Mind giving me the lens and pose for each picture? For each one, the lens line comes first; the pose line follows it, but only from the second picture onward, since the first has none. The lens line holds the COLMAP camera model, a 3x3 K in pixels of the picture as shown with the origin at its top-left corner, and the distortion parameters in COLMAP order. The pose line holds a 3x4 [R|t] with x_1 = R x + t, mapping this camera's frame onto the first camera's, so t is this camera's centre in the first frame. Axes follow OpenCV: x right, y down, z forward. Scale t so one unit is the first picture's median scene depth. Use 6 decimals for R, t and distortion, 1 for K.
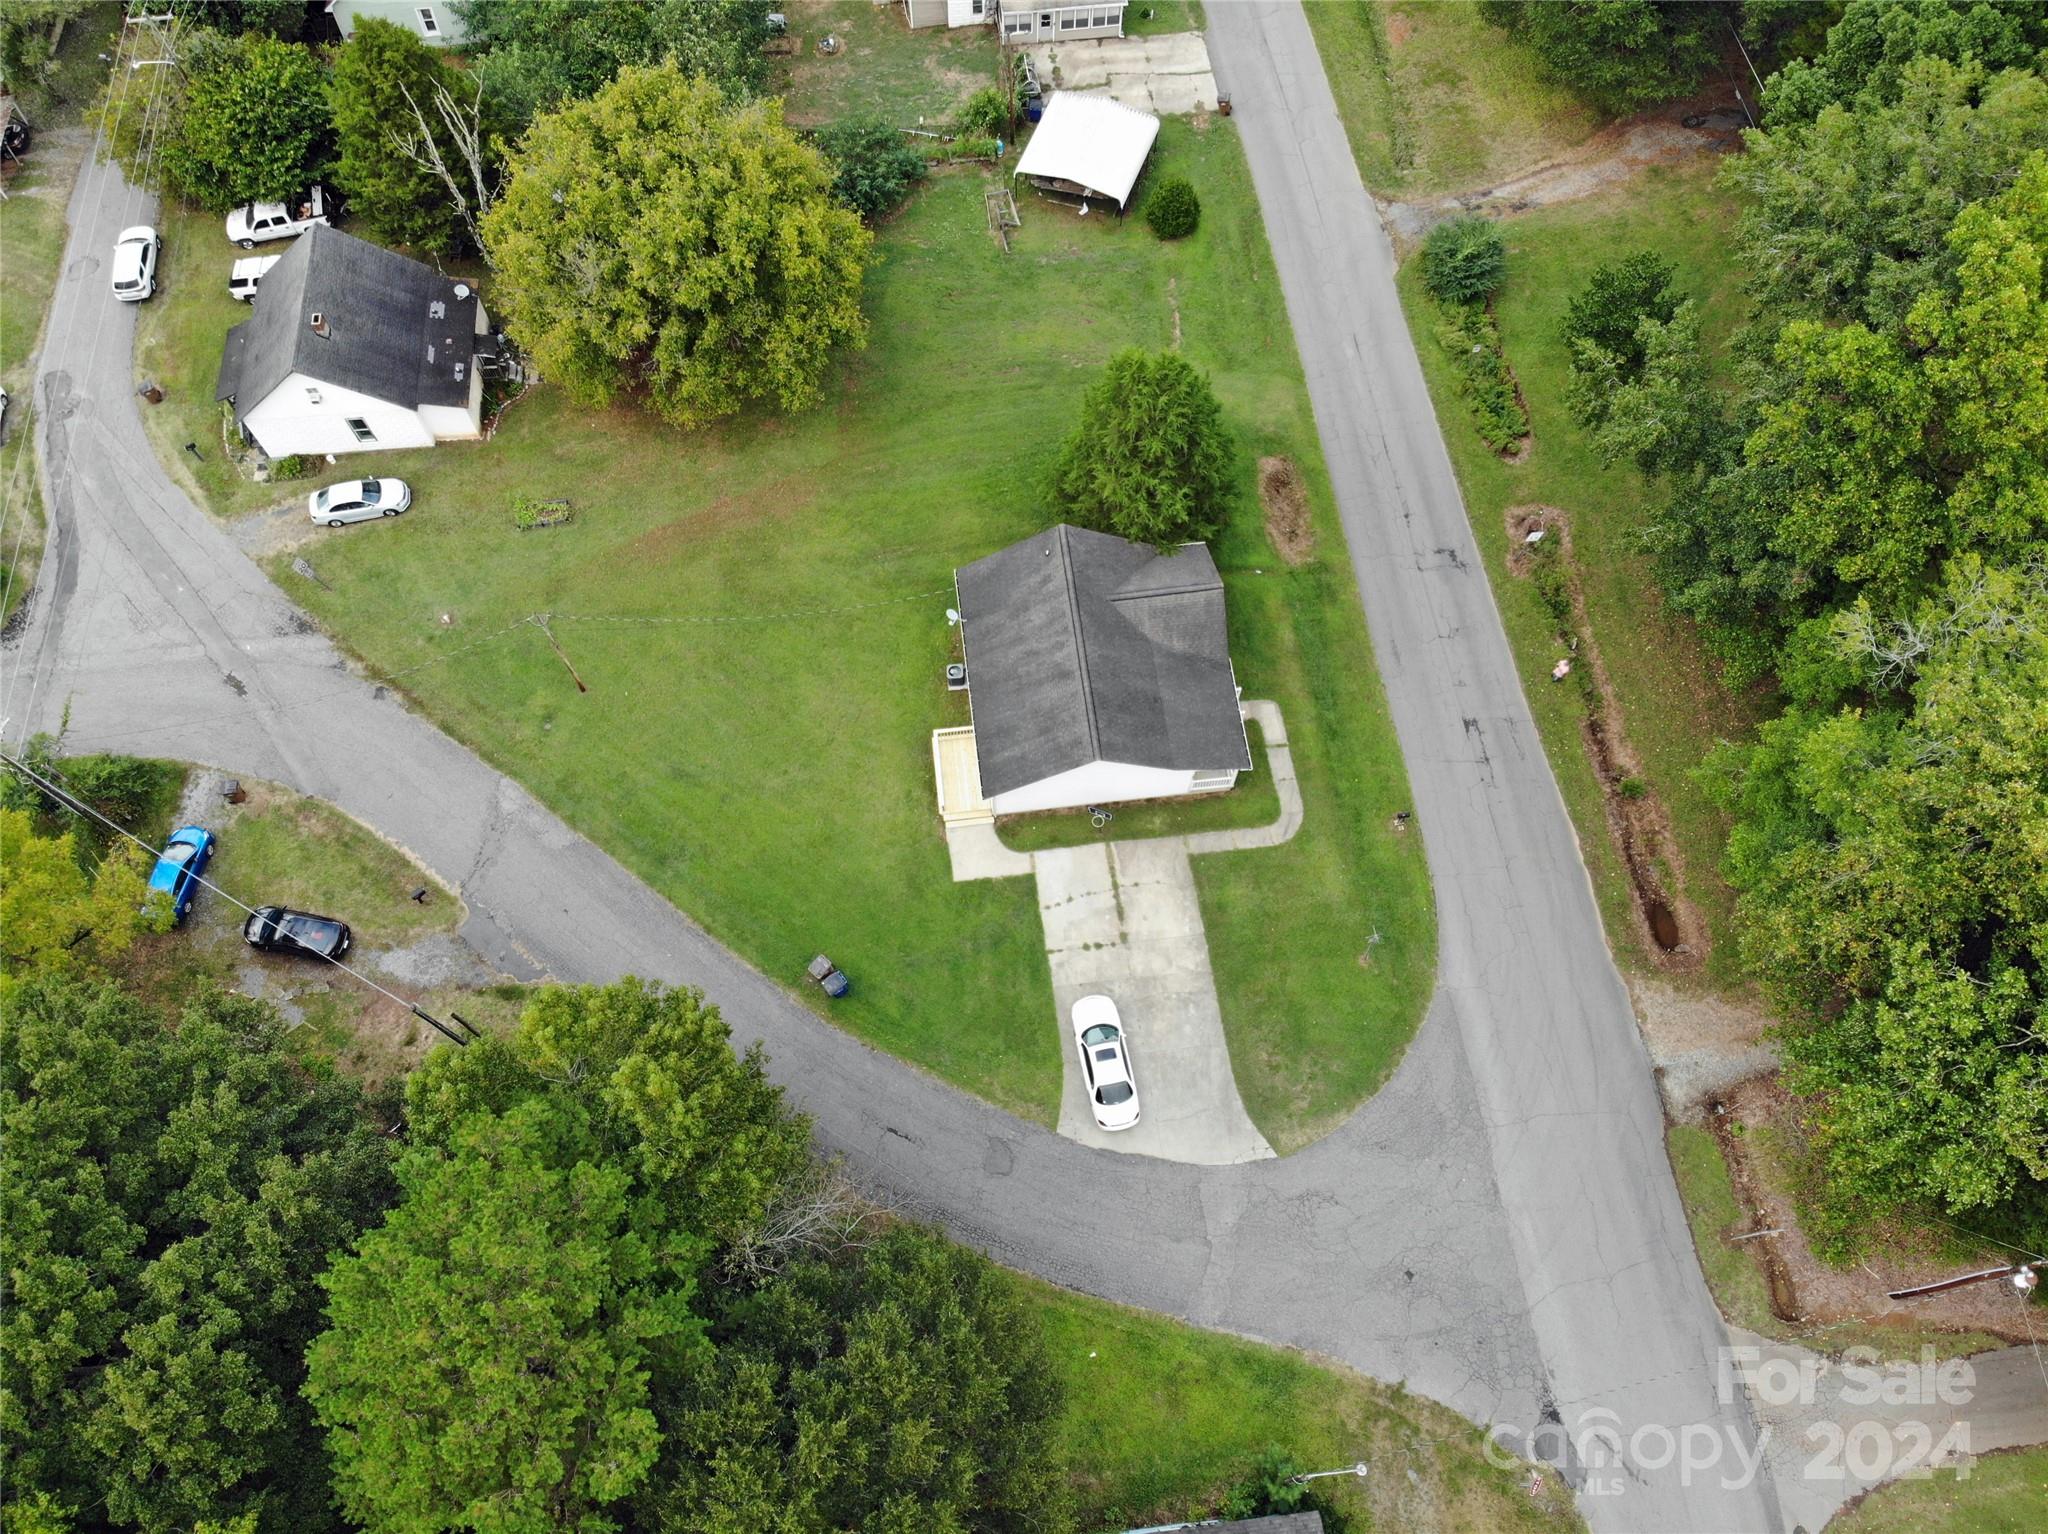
lens RADIAL K [[1548.0, 0, 1011.6], [0, 1548.0, 704.9], [0, 0, 1]] dist [0.163498, -0.394670]
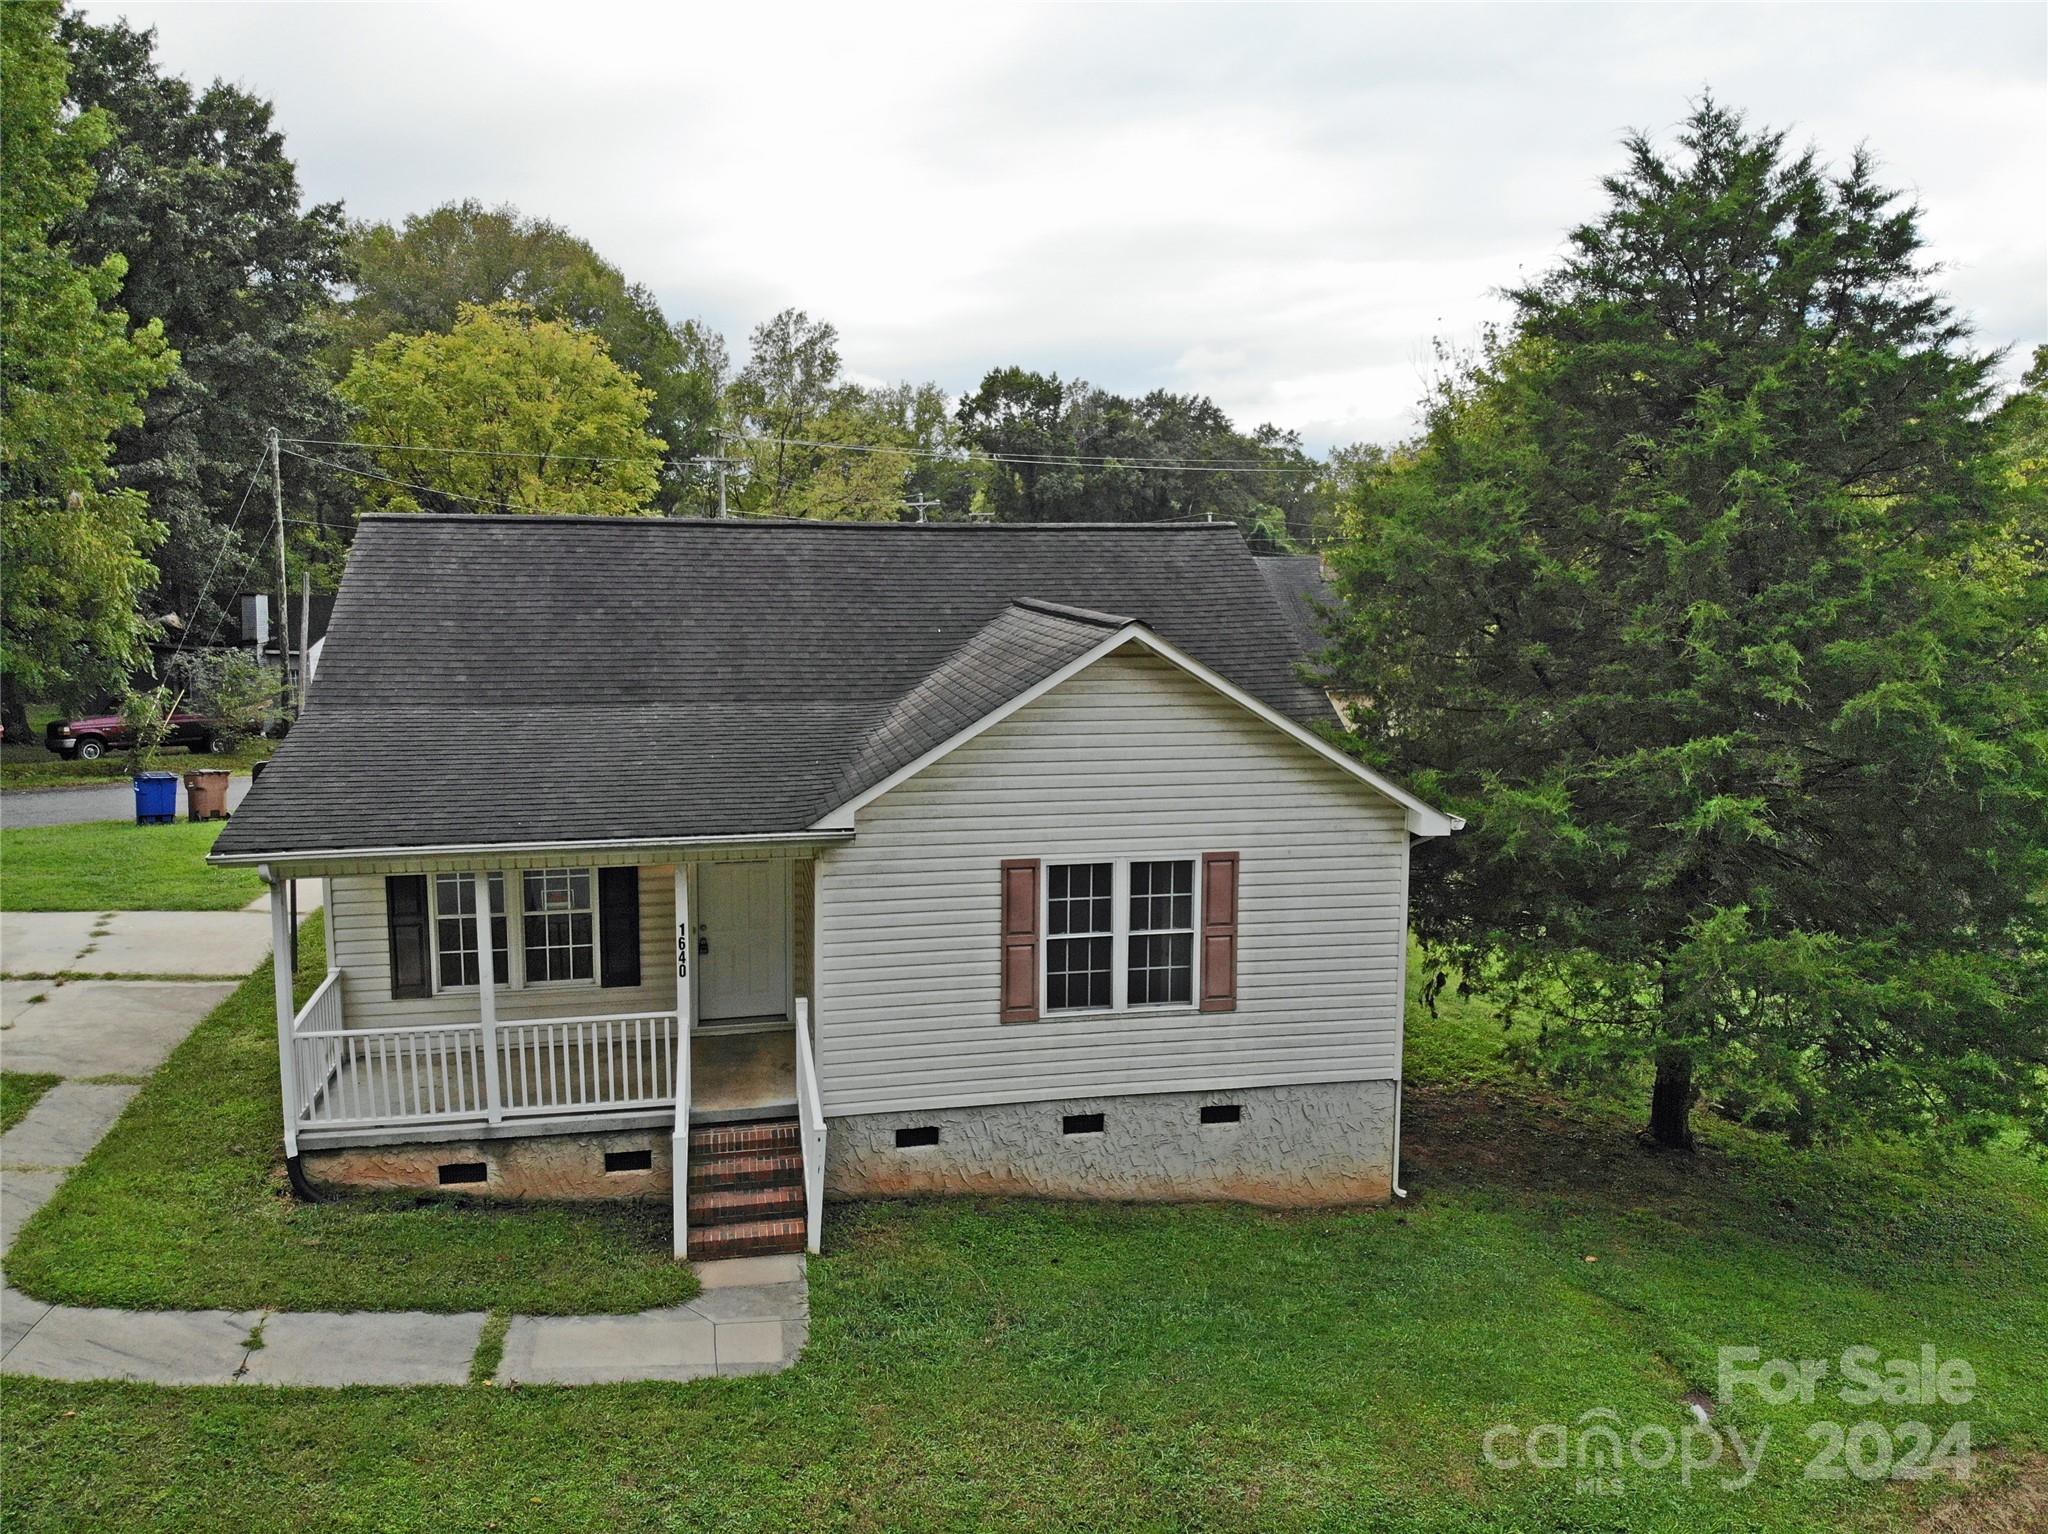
lens RADIAL K [[1503.4, 0, 1023.0], [0, 1503.4, 737.2], [0, 0, 1]] dist [0.087495, -0.223426]
pose [[0.085307, 0.137651, -0.986800, 0.326209], [-0.903595, 0.427992, -0.018412, -0.050866], [0.419808, 0.893239, 0.160892, 0.933621]]
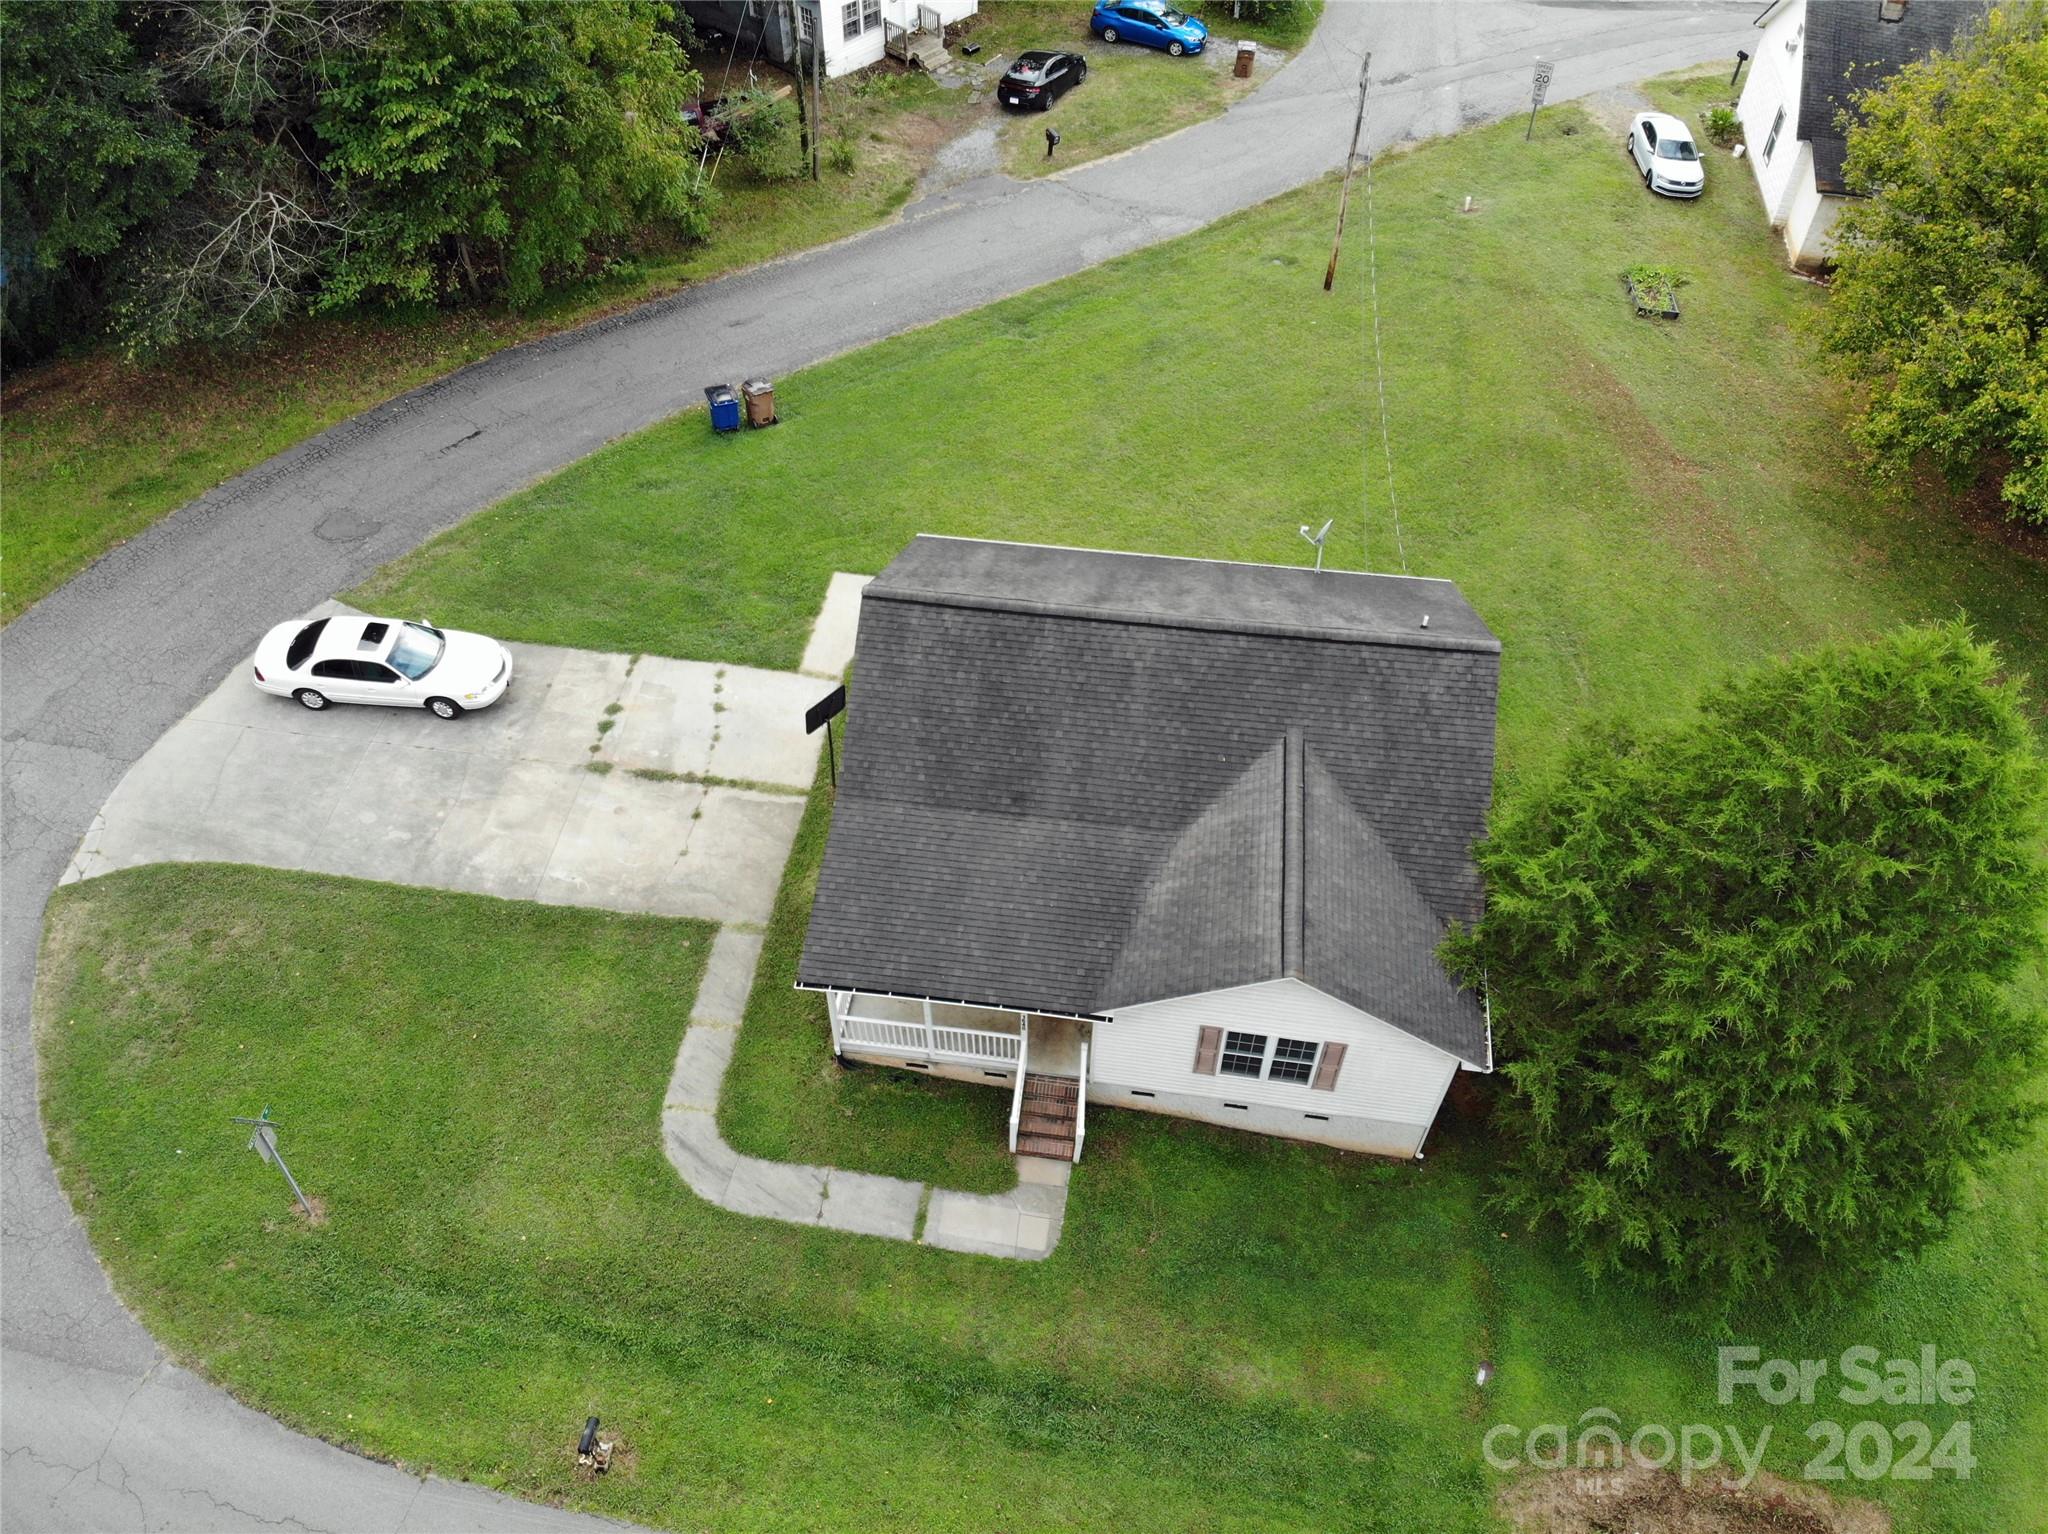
lens RADIAL K [[1503.4, 0, 1023.0], [0, 1503.4, 737.2], [0, 0, 1]] dist [0.087495, -0.223426]
pose [[-0.250183, 0.730252, -0.635721, 0.314197], [-0.876798, 0.107607, 0.468665, -0.181935], [0.410651, 0.674650, 0.613362, 0.698569]]
